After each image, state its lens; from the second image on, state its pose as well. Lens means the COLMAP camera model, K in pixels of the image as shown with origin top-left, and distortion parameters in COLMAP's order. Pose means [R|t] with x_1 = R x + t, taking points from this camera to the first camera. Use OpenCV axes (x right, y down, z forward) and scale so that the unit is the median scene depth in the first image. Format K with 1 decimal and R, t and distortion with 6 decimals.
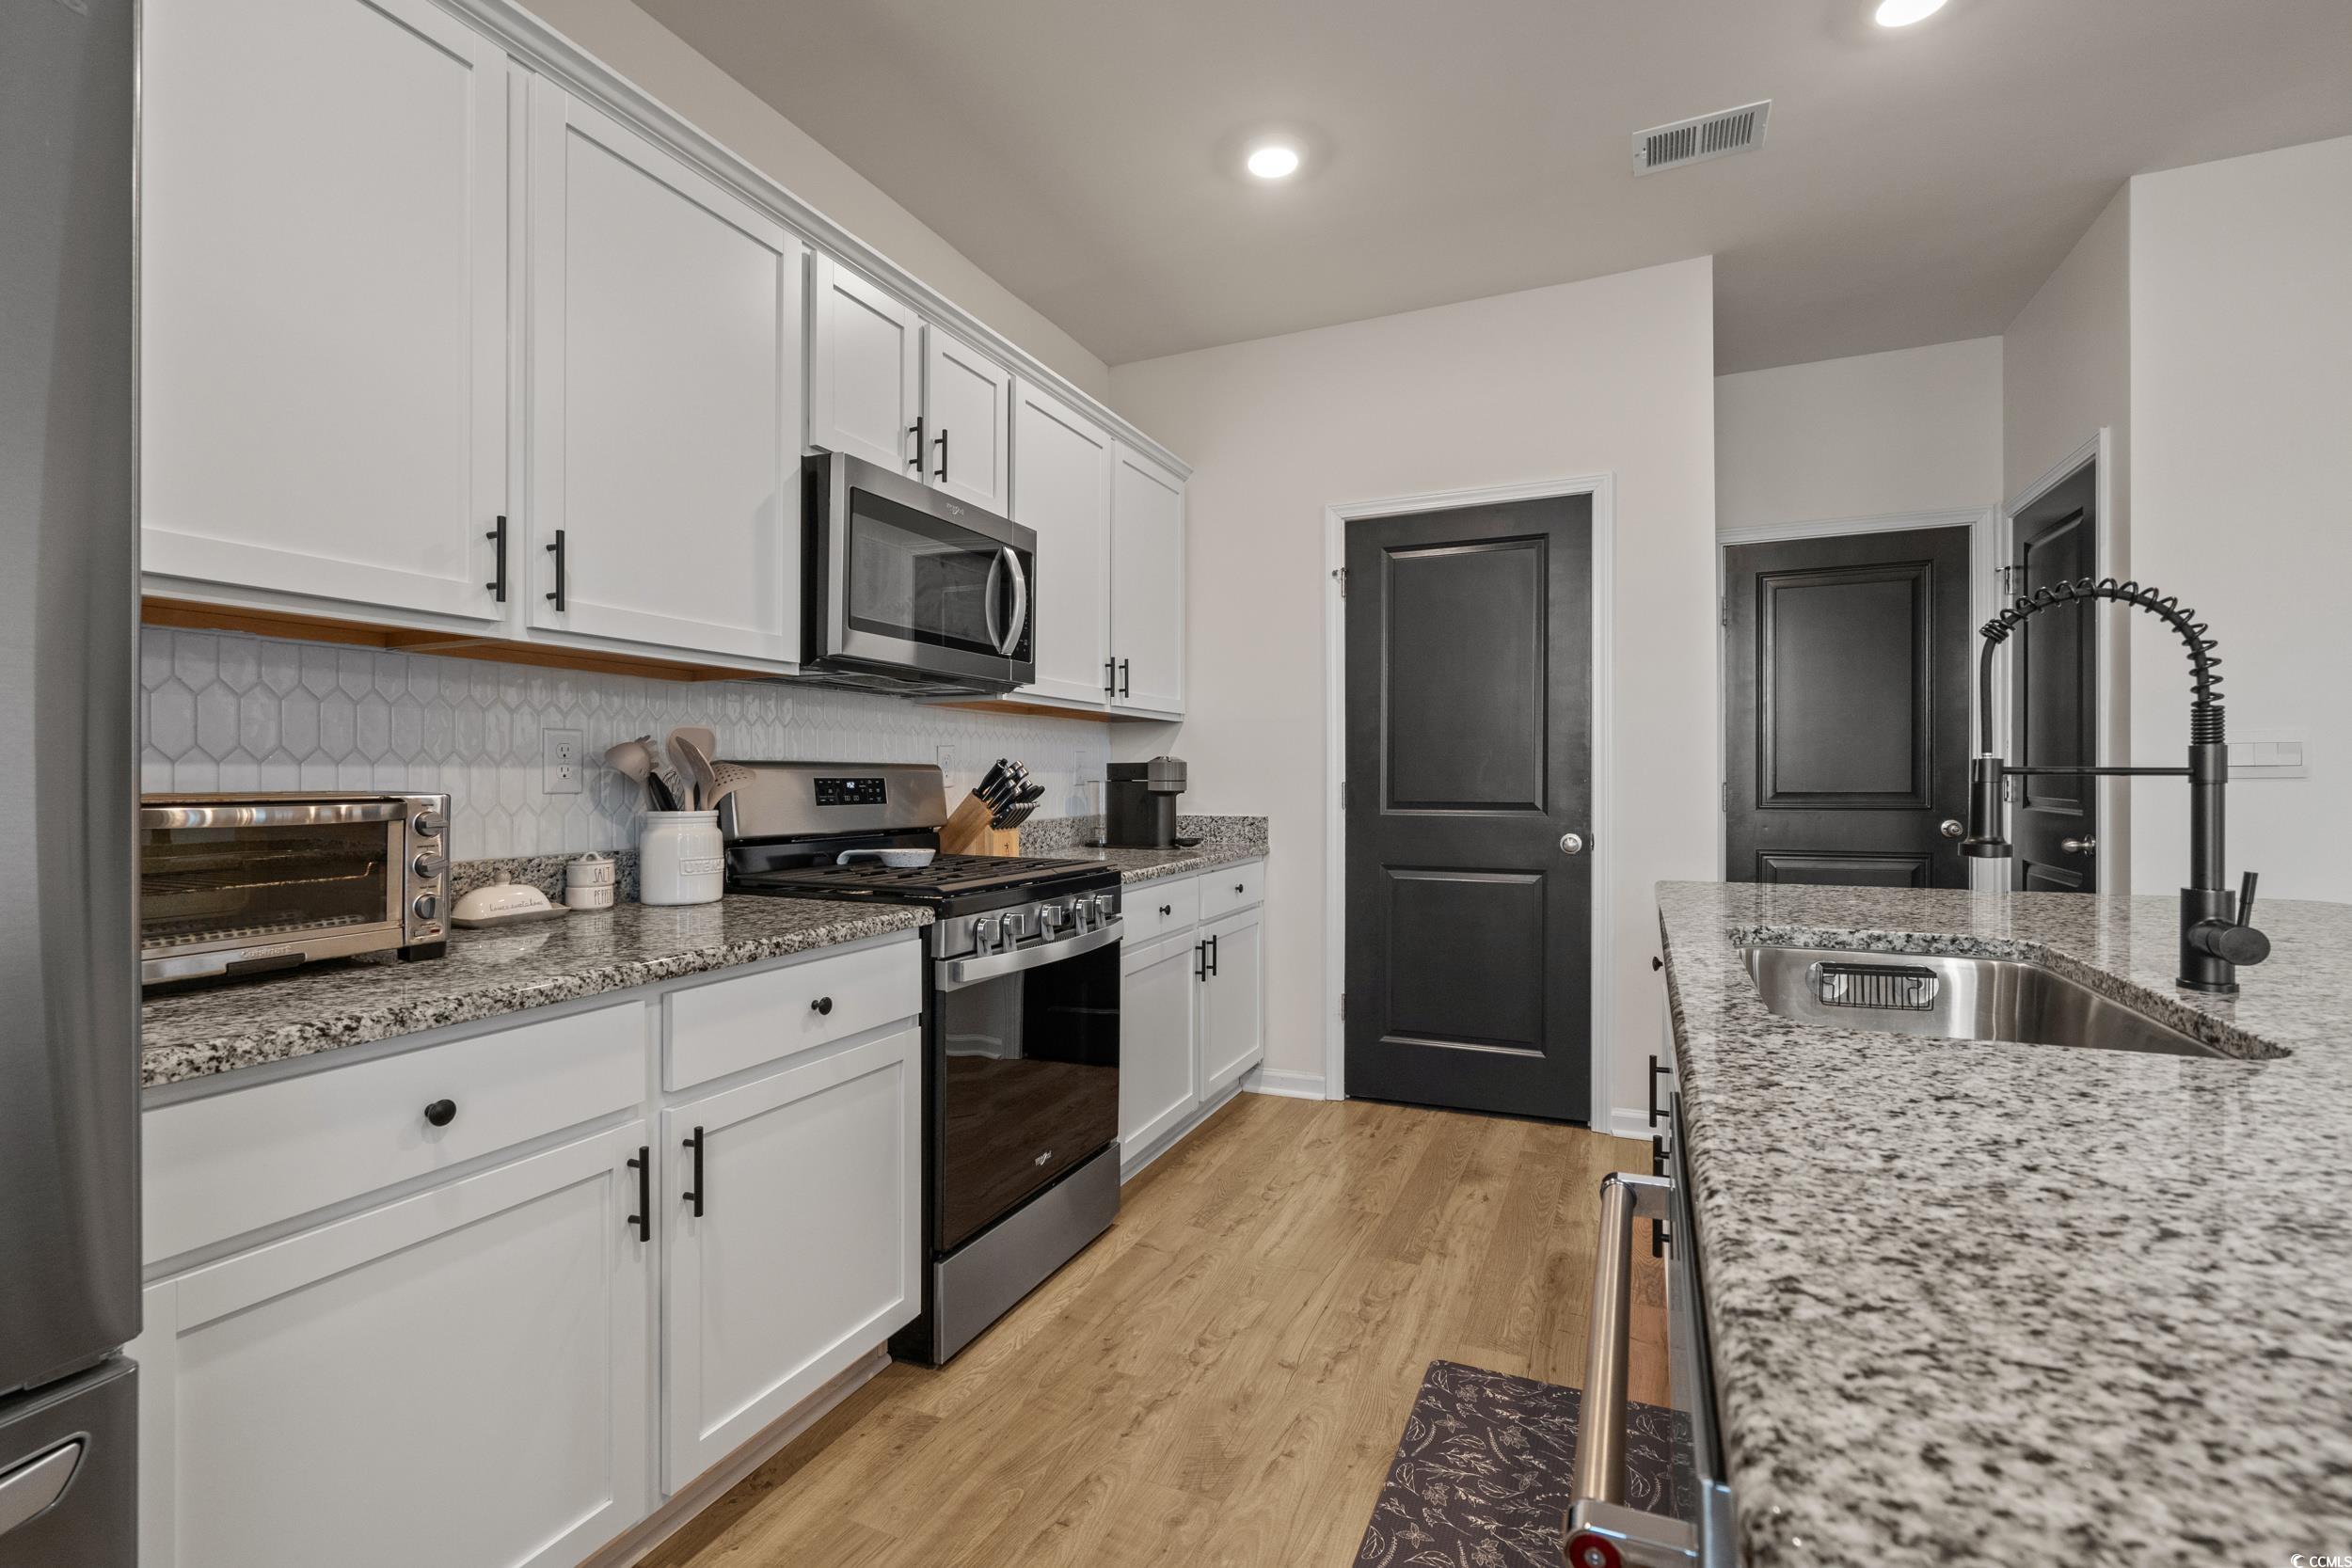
lens RADIAL K [[1061.2, 0, 1176.0], [0, 1061.2, 784.0], [0, 0, 1]] dist [-0.002103, -0.000523]
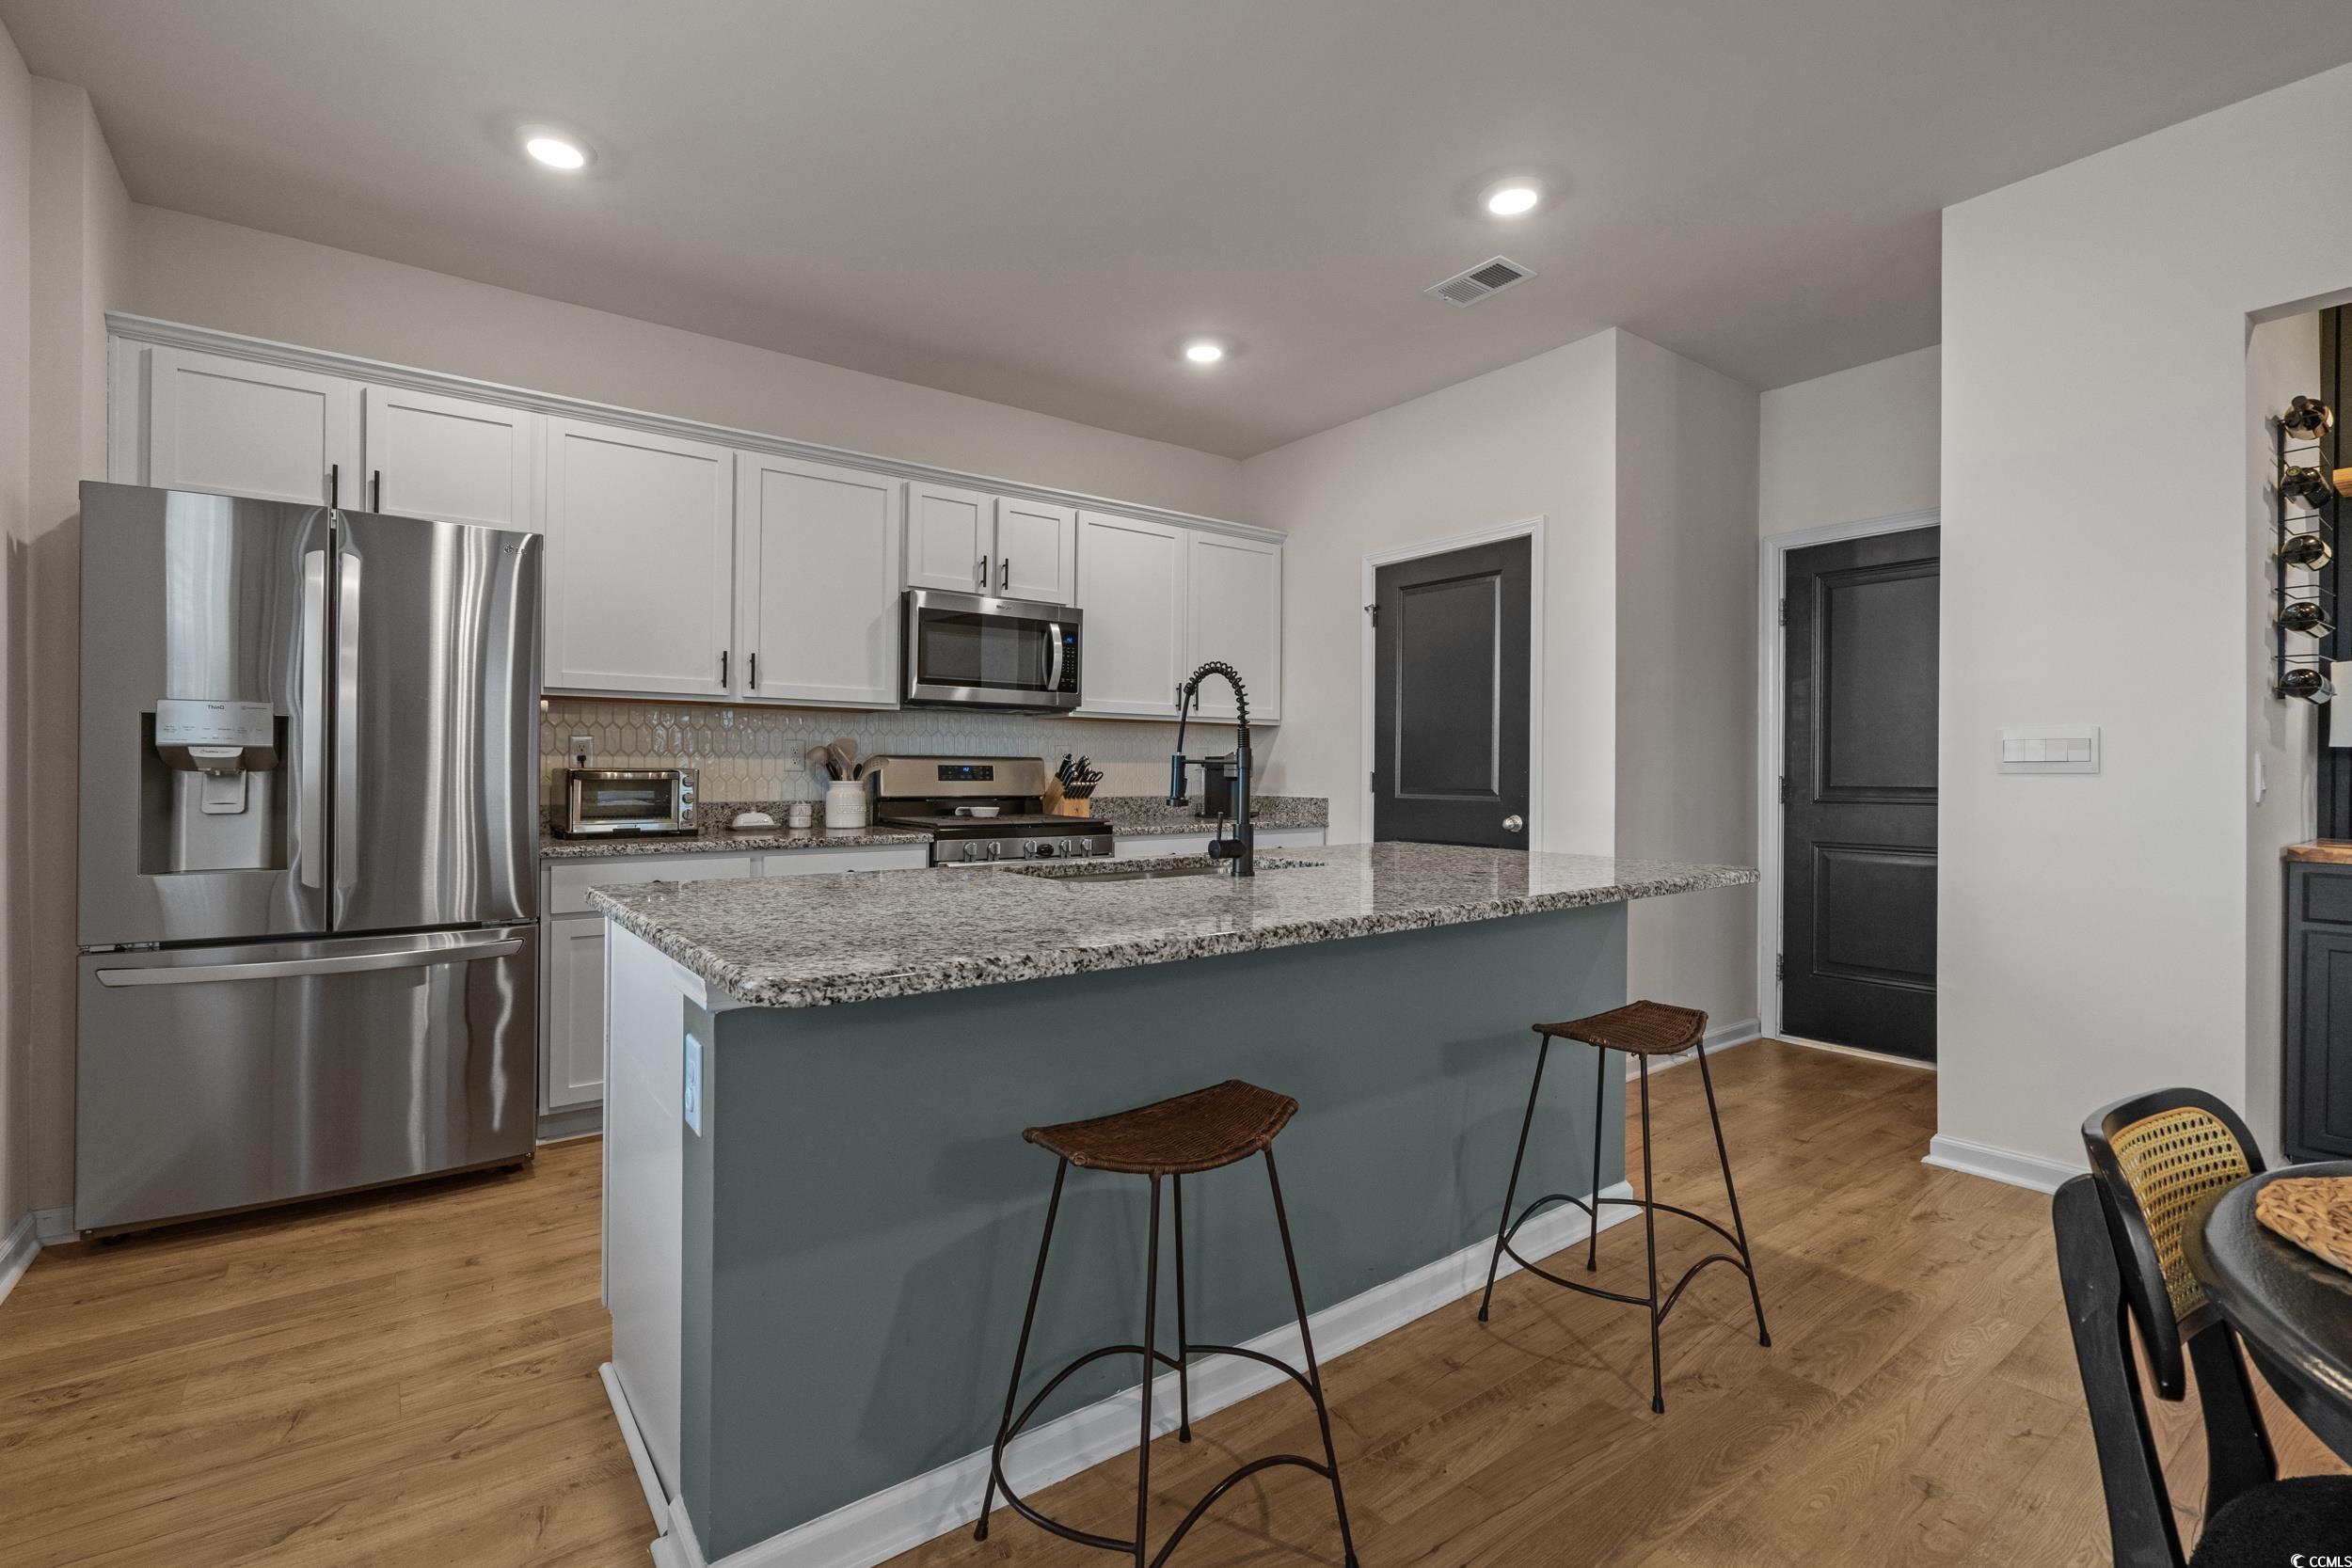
lens RADIAL K [[1074.5, 0, 1176.0], [0, 1074.5, 784.0], [0, 0, 1]] dist [0.000012, 0.000226]
pose [[0.876170, 0.014131, -0.481795, 0.792811], [-0.010699, 0.999894, 0.009870, 0.003520], [0.481884, -0.003493, 0.876228, -0.342805]]
